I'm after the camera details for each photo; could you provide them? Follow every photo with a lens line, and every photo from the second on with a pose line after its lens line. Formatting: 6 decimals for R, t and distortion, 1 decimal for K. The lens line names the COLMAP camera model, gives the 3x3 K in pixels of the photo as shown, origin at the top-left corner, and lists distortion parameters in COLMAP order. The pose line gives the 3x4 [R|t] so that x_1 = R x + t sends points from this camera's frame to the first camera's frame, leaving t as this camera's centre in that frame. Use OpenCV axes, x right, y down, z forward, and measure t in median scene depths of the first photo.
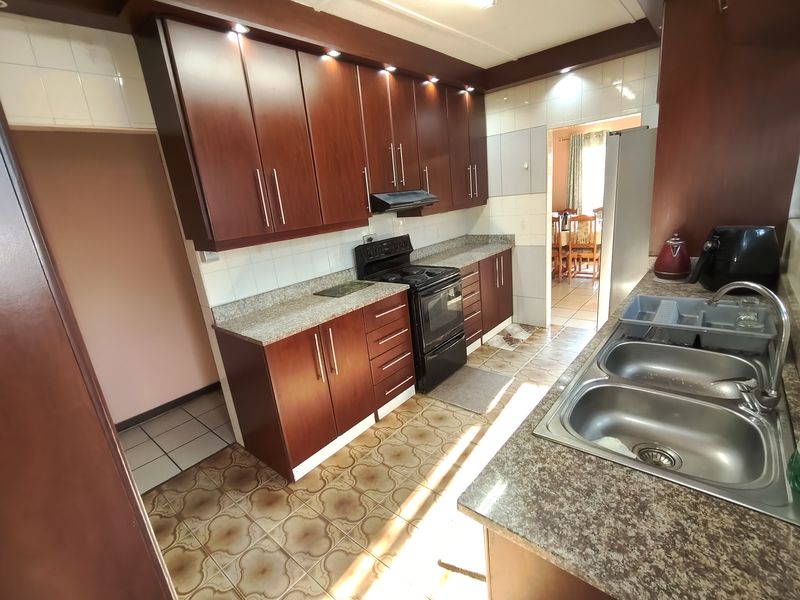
lens RADIAL K [[370.7, 0, 400.0], [0, 370.7, 300.0], [0, 0, 1]] dist [0.000671, -0.000305]
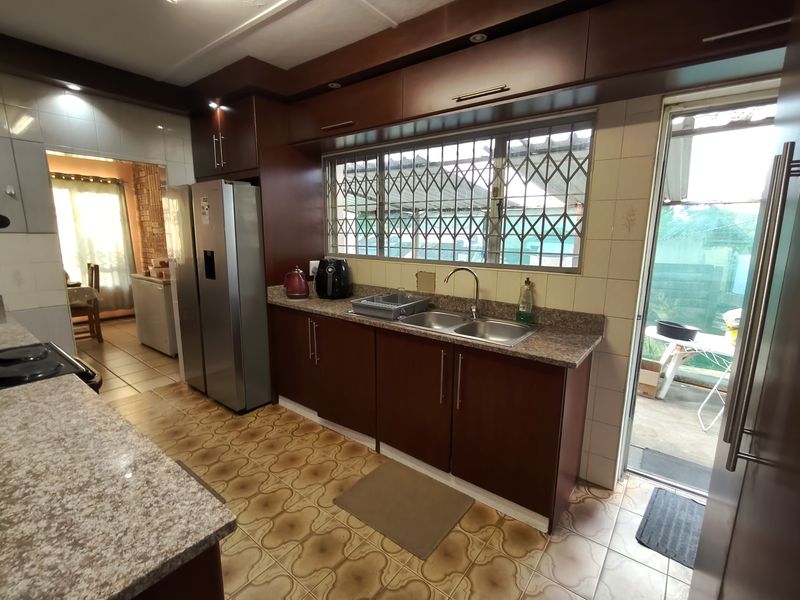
lens RADIAL K [[370.7, 0, 400.0], [0, 370.7, 300.0], [0, 0, 1]] dist [0.000671, -0.000305]
pose [[-0.064553, -0.072129, 0.995304, -0.676823], [0.251124, 0.964113, 0.086156, -0.094152], [-0.965800, 0.255506, -0.044123, 0.681885]]
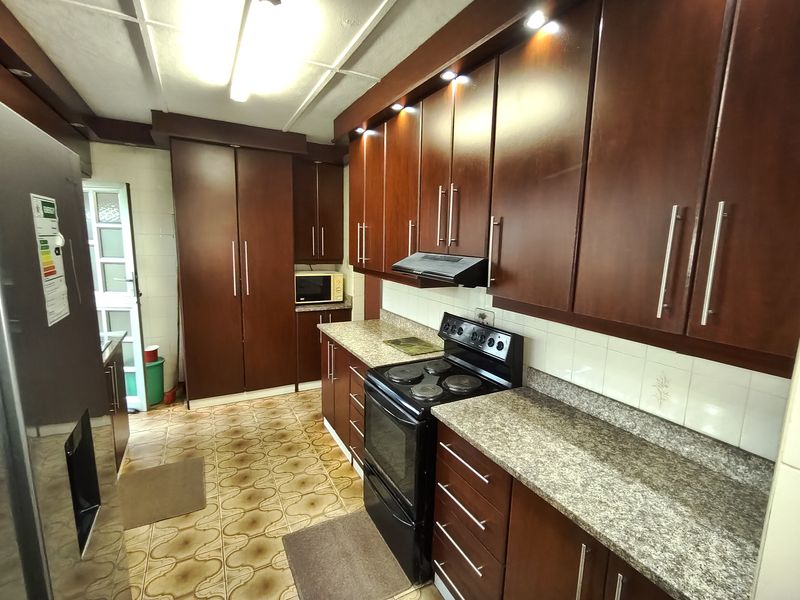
lens RADIAL K [[370.7, 0, 400.0], [0, 370.7, 300.0], [0, 0, 1]] dist [0.000671, -0.000305]
pose [[-0.354708, 0.244031, -0.902569, 0.871371], [-0.228251, 0.913530, 0.336697, -0.573207], [0.906688, 0.325441, -0.268336, 1.537872]]
